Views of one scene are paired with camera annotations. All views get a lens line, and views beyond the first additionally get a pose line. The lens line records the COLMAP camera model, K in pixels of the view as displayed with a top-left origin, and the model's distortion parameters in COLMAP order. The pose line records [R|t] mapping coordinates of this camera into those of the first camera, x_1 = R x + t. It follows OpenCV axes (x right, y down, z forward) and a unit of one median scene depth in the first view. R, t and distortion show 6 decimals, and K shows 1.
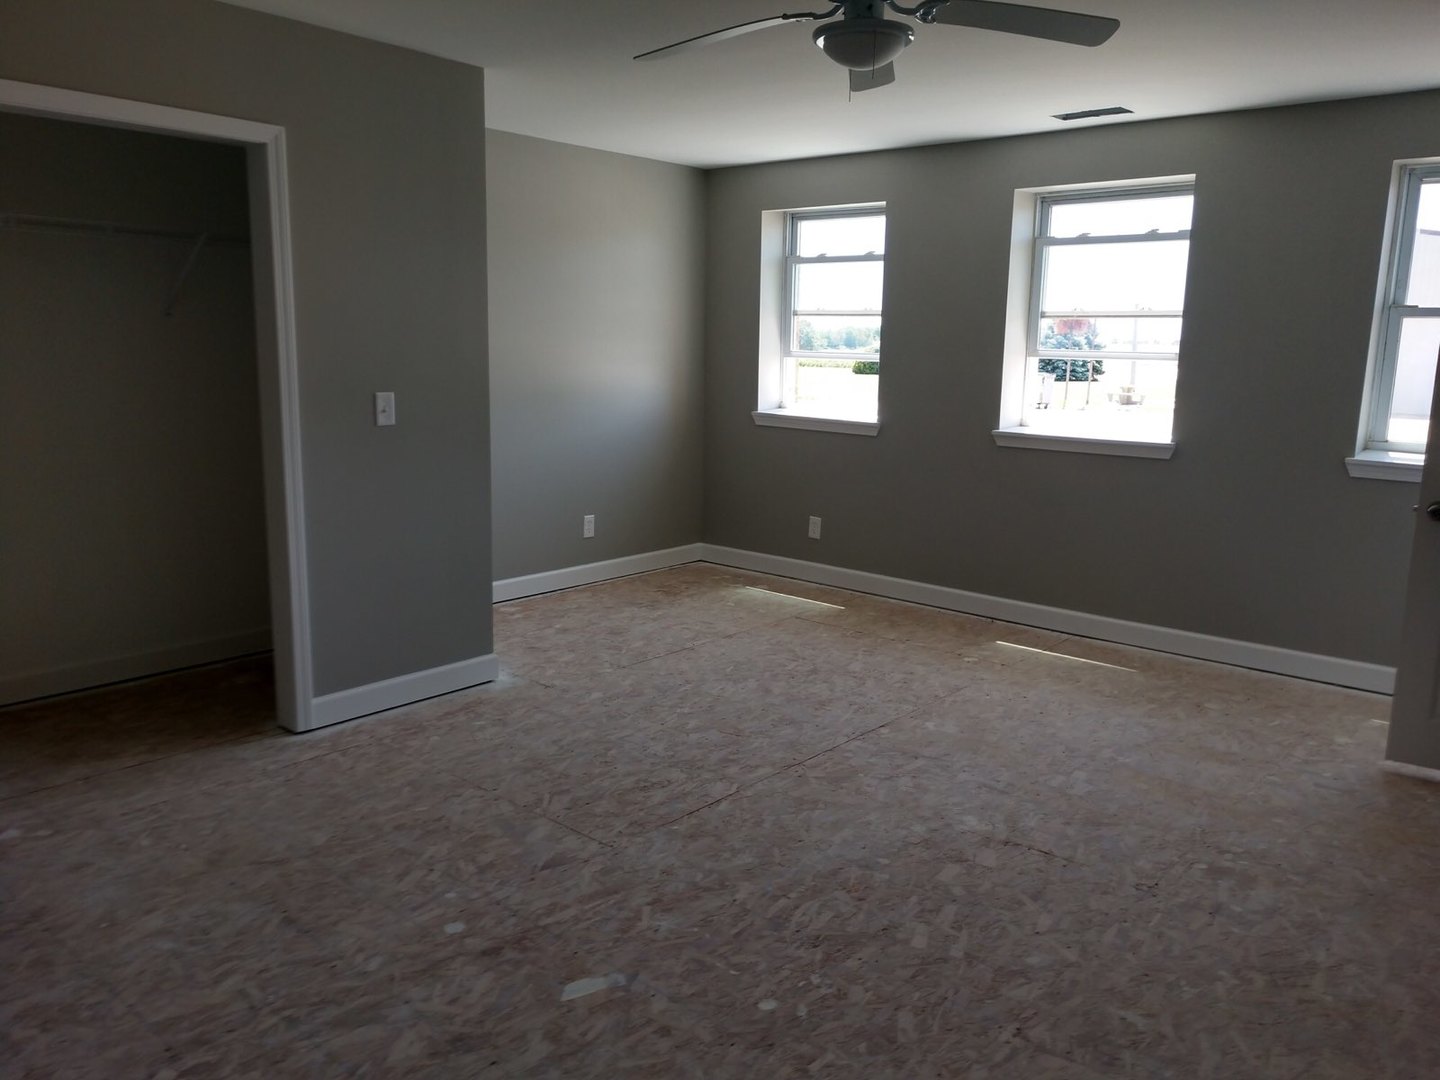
lens RADIAL K [[1096.5, 0, 728.1], [0, 1096.5, 538.8], [0, 0, 1]] dist [0.020117, -0.016053]
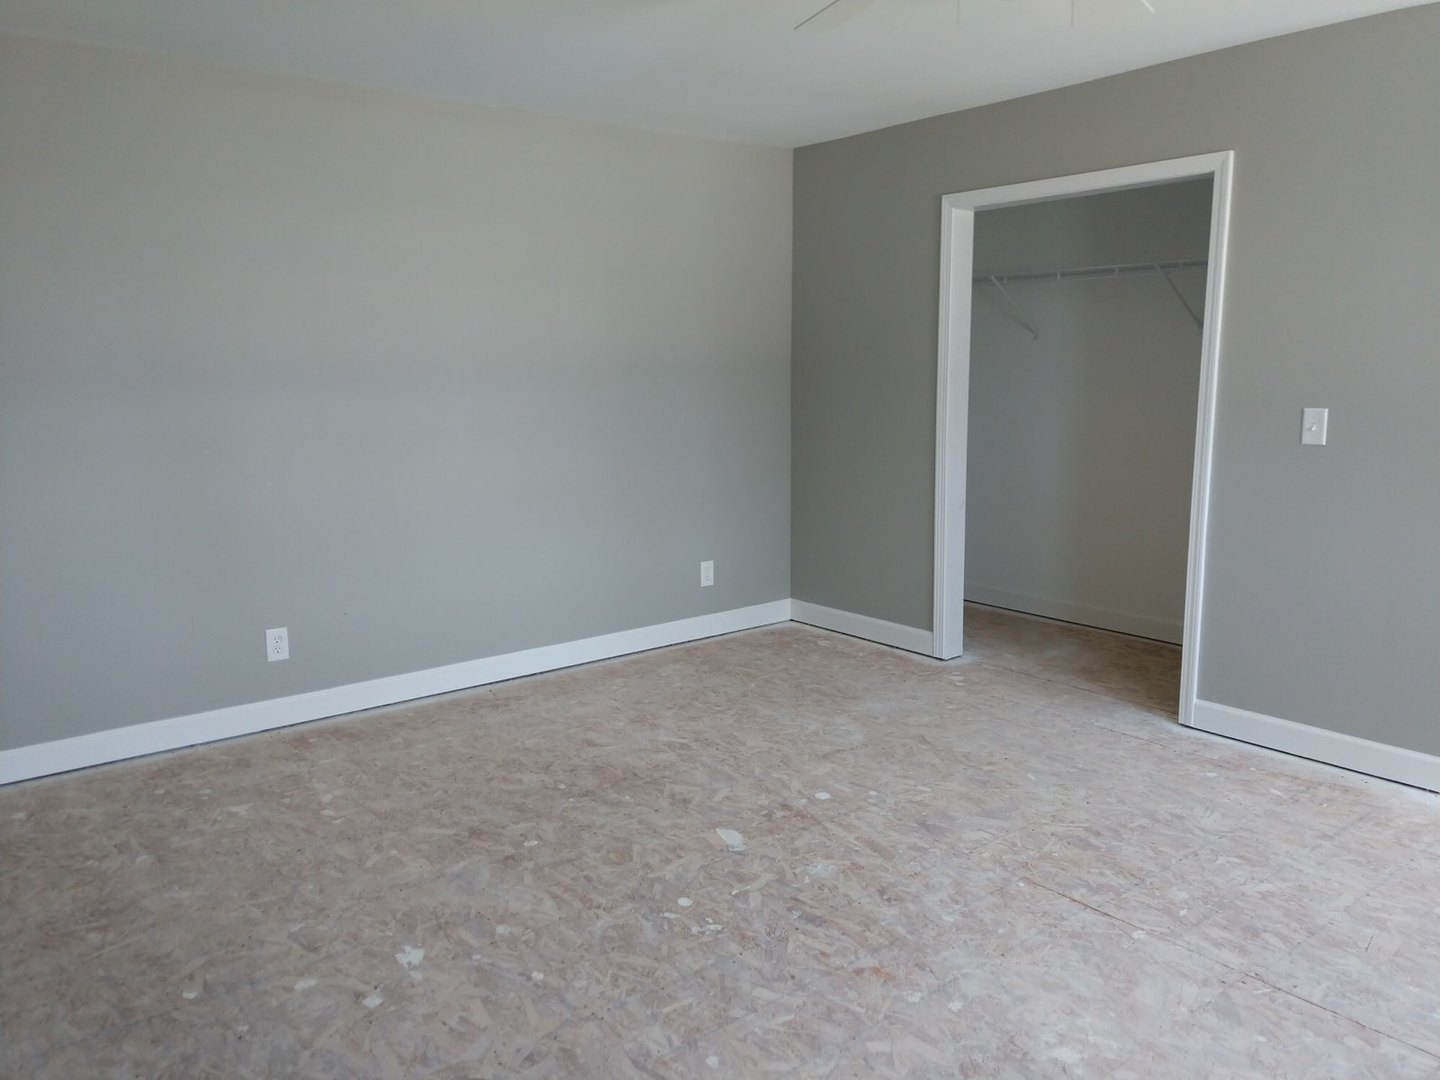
lens RADIAL K [[1096.5, 0, 727.8], [0, 1096.5, 541.0], [0, 0, 1]] dist [0.020117, -0.016053]
pose [[-0.175315, 0.150237, -0.972982, 0.872759], [-0.169659, 0.968892, 0.180175, -0.141082], [0.969784, 0.196663, -0.144373, 0.874995]]
